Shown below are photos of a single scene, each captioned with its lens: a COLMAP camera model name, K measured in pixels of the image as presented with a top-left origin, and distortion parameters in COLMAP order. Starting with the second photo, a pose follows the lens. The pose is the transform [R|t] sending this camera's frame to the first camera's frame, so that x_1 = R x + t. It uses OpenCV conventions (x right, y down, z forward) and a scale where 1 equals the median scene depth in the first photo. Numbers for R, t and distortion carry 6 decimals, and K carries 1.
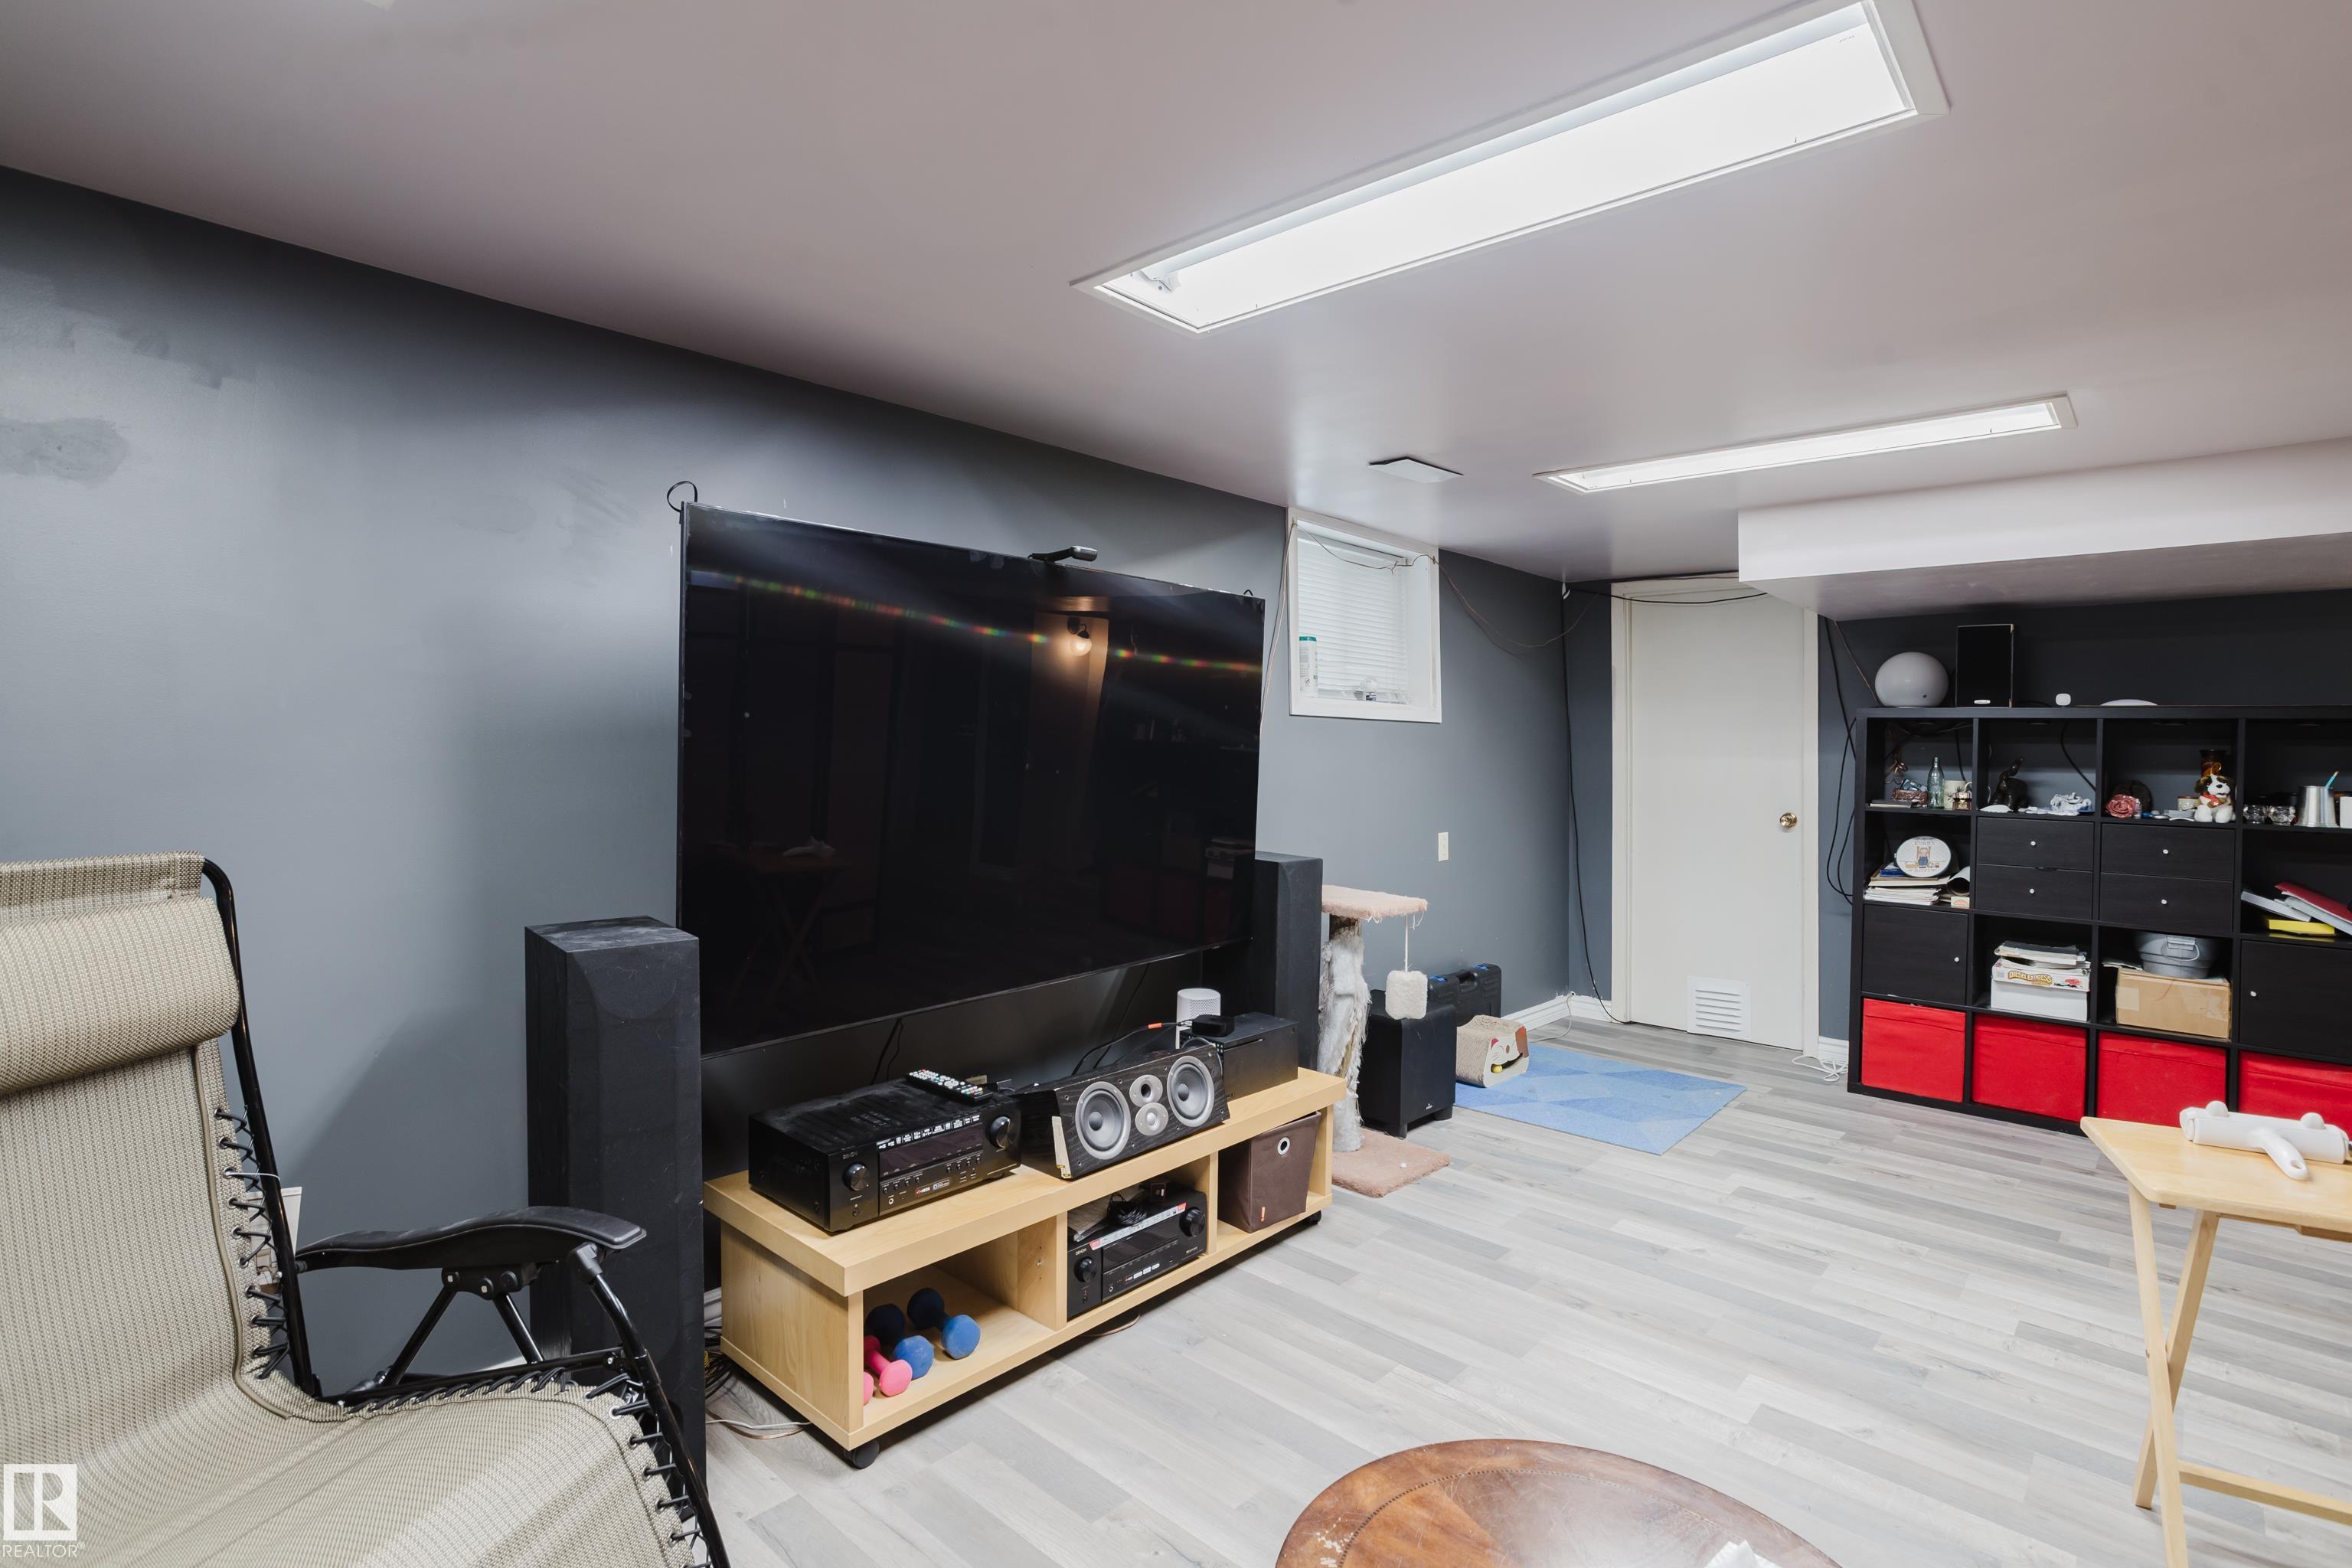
lens RADIAL K [[1140.0, 0, 1199.6], [0, 1140.0, 743.1], [0, 0, 1]] dist [-0.051710, 0.028817]
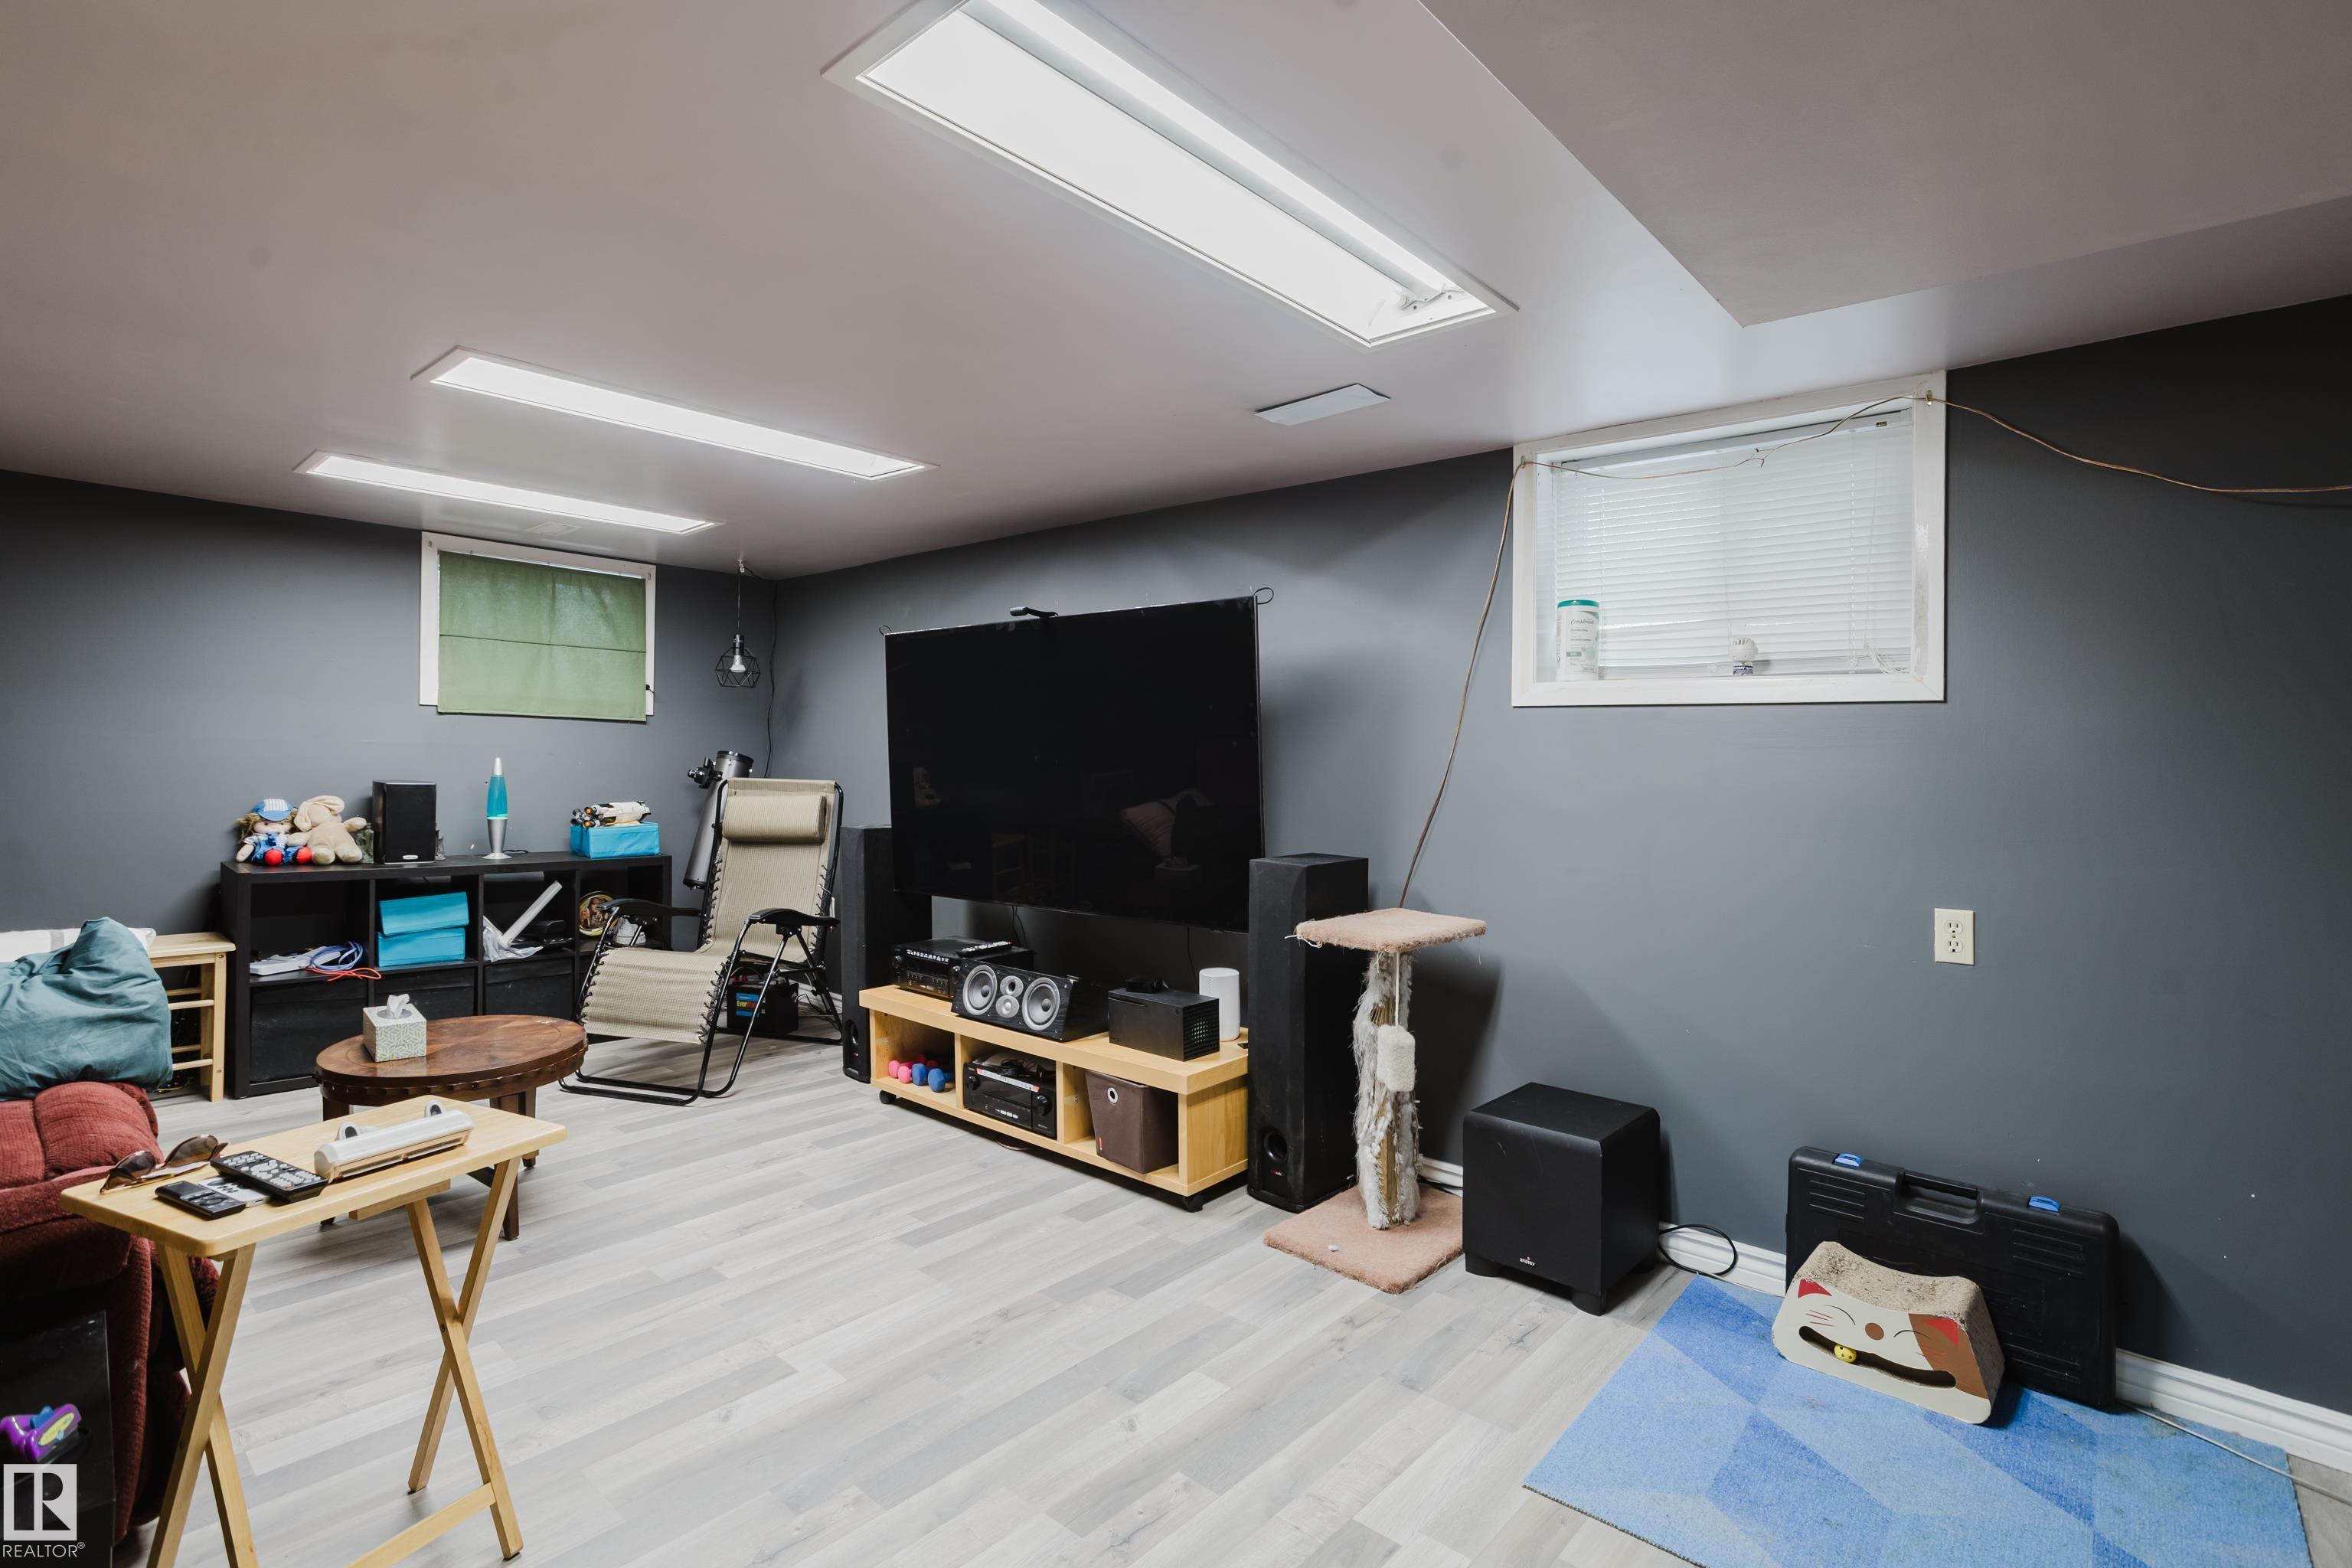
lens RADIAL K [[1140.0, 0, 1177.6], [0, 1140.0, 789.4], [0, 0, 1]] dist [-0.051710, 0.028817]
pose [[-0.000453, 0.010025, -0.999950, 1.230379], [-0.013643, 0.999857, 0.010030, 0.039673], [0.999907, 0.013647, -0.000316, 1.084969]]
